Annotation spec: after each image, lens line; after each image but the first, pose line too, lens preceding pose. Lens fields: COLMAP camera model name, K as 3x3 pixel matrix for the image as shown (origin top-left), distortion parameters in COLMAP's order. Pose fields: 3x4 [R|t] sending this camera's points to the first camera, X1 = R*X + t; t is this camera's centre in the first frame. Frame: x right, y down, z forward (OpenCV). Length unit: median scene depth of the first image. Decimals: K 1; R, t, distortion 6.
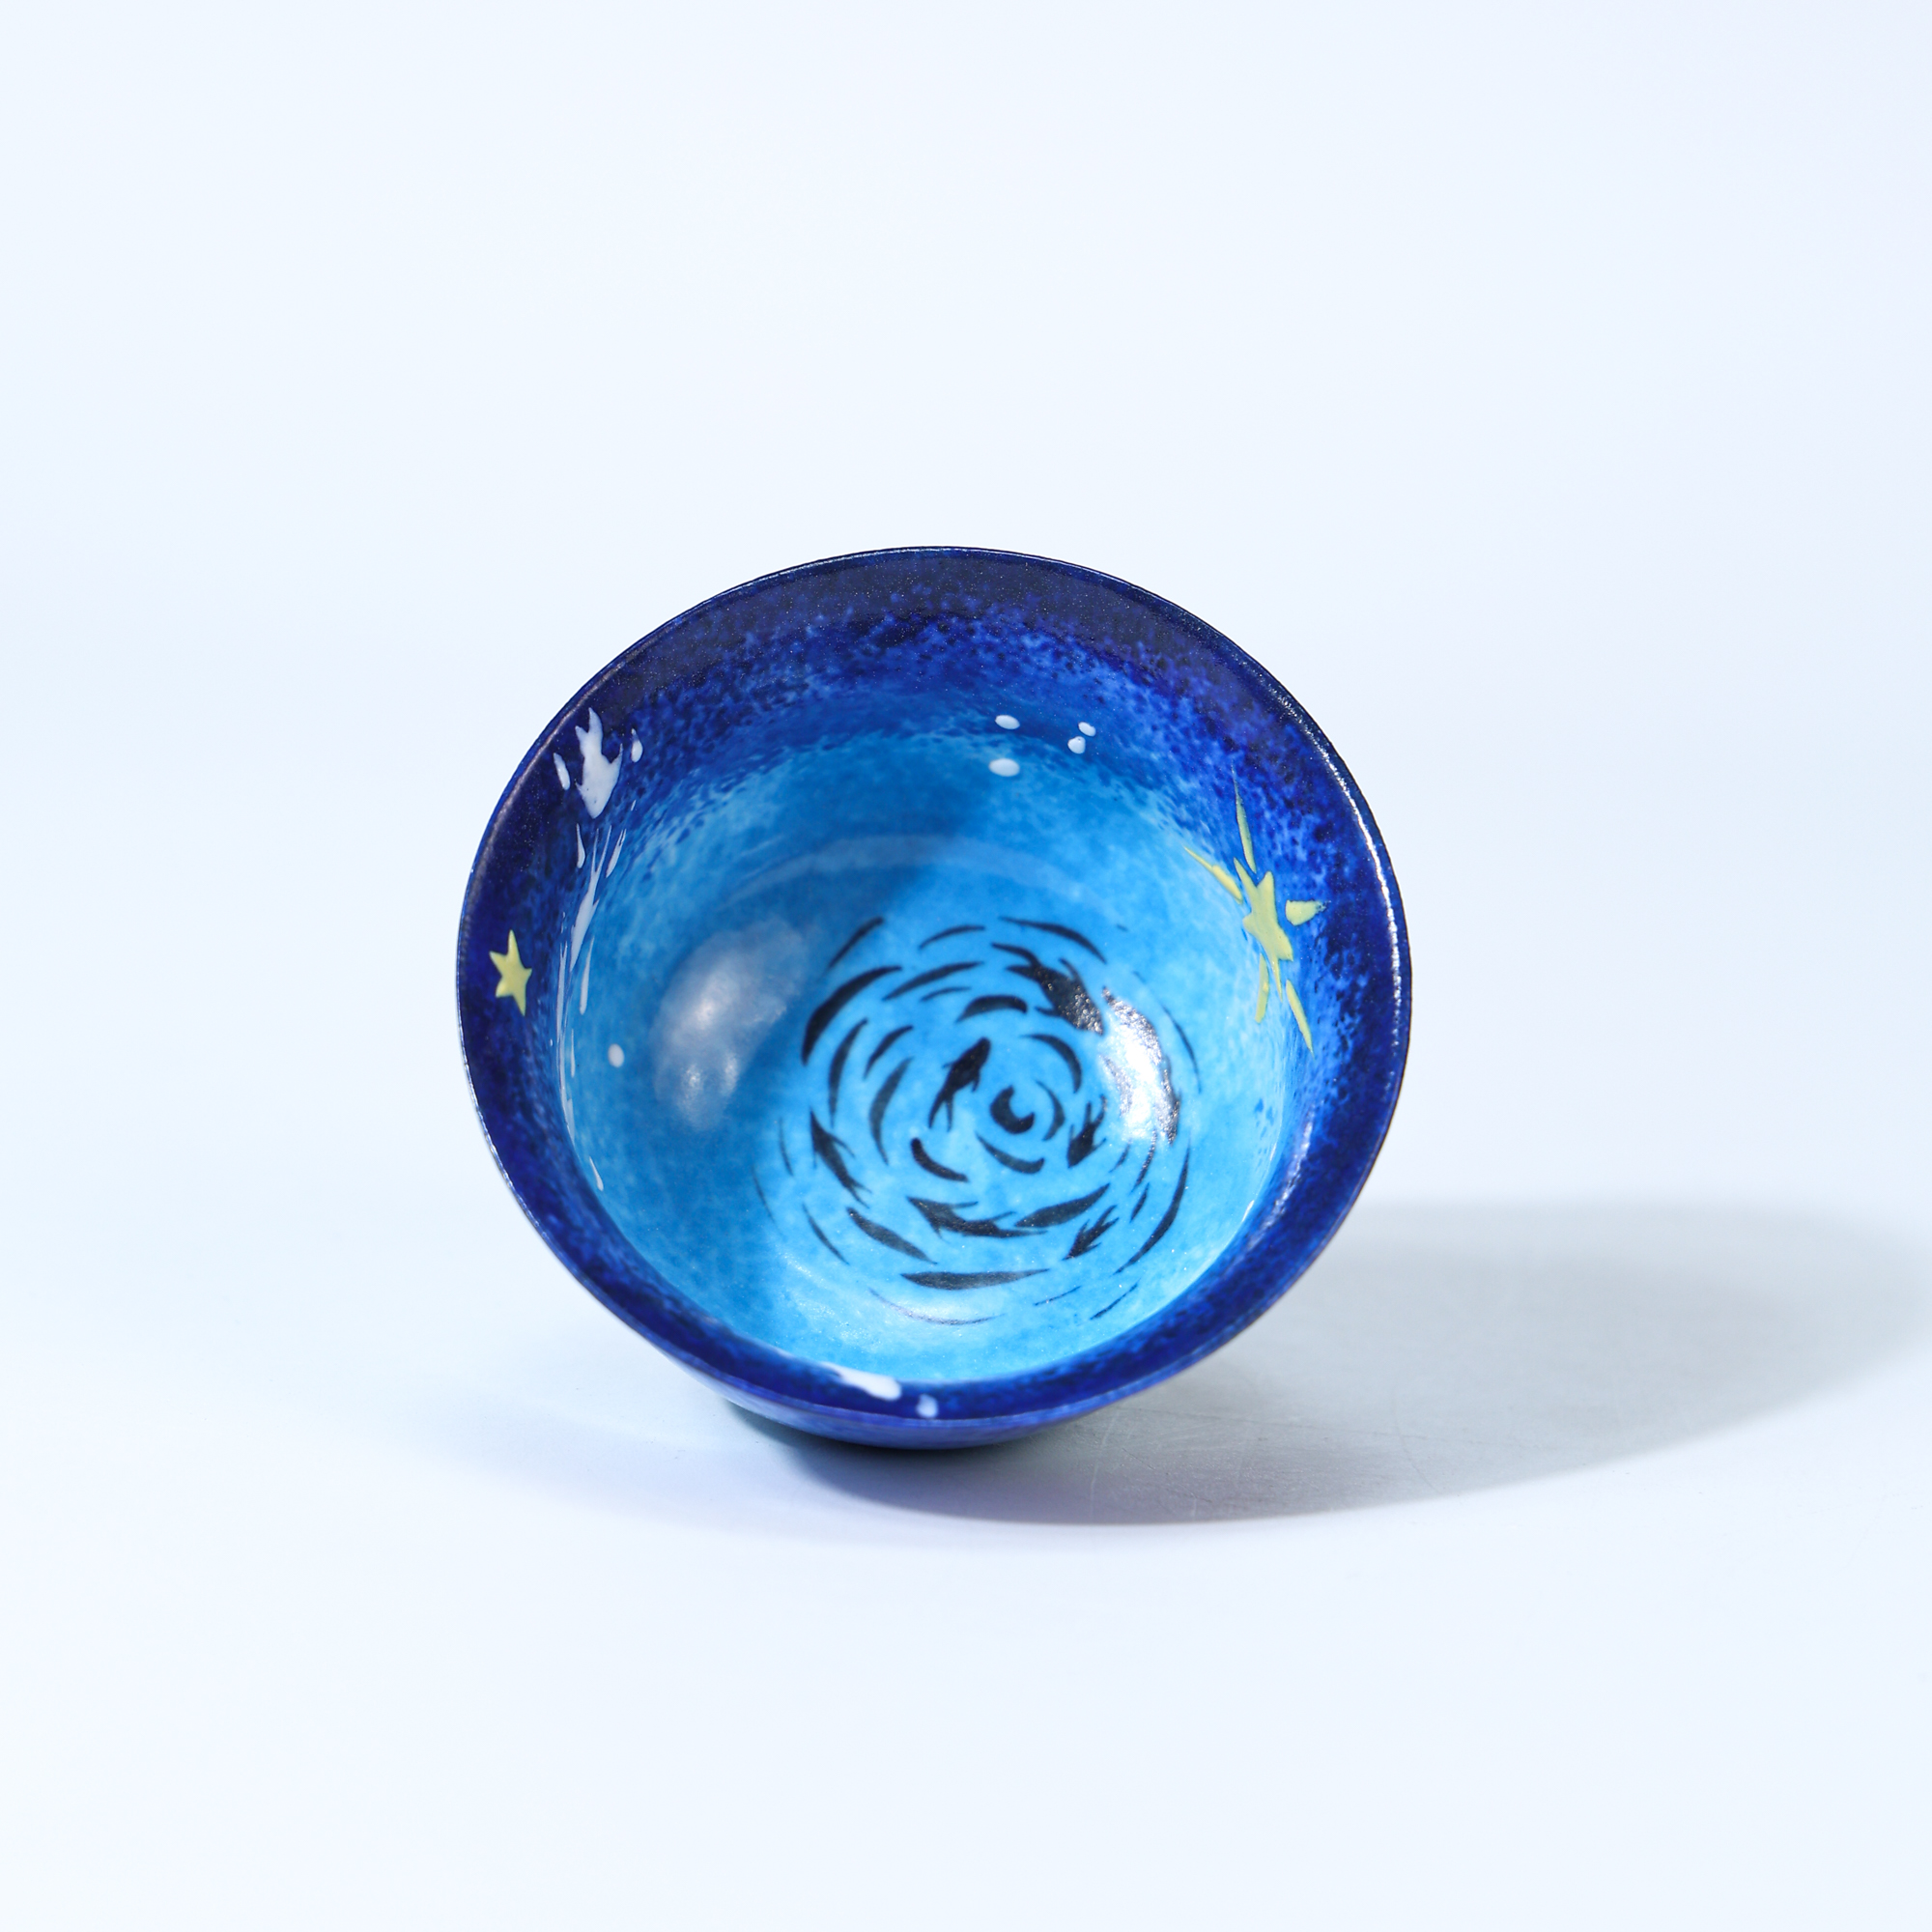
lens RADIAL K [[8438.3, 0, 966.0], [0, 8438.3, 966.0], [0, 0, 1]] dist [0.077739, -0.448734]
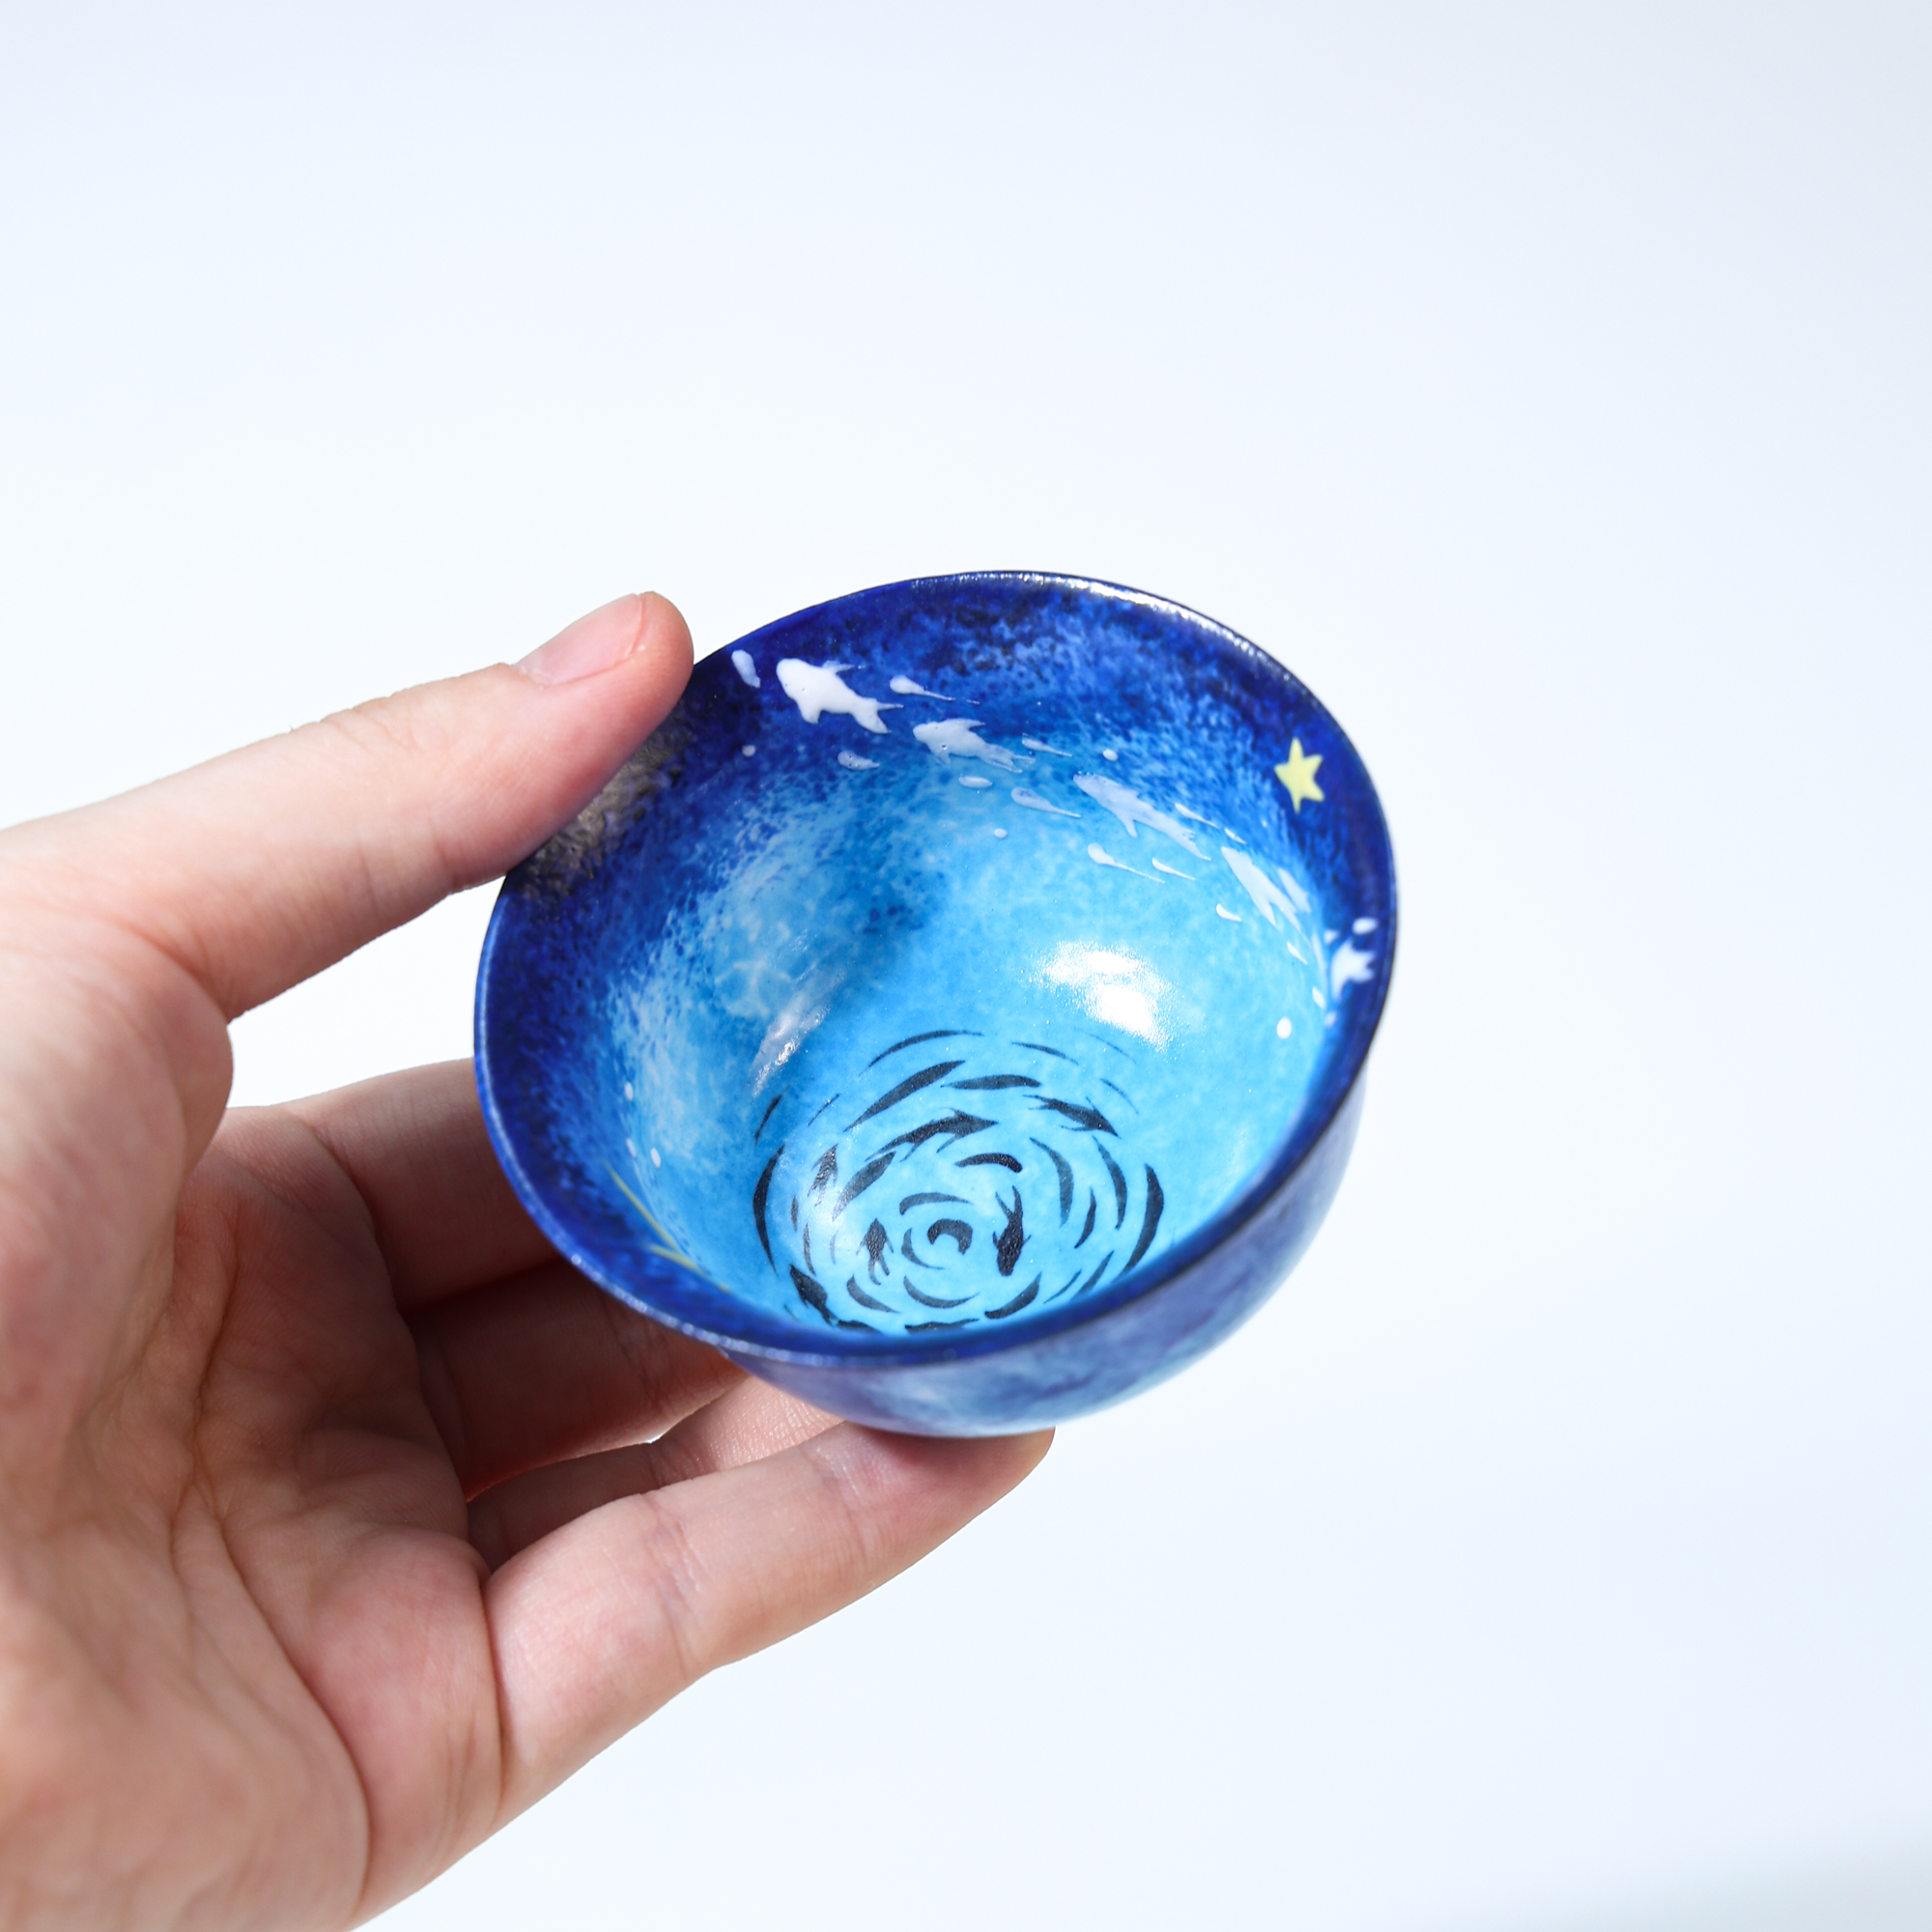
lens RADIAL K [[4592.3, 0, 966.0], [0, 4592.3, 966.0], [0, 0, 1]] dist [-0.018138, -0.039453]
pose [[-0.872965, 0.467147, -0.140374, 0.067727], [-0.352891, -0.406165, 0.842910, -0.445876], [0.336748, 0.785368, 0.519420, 0.691870]]
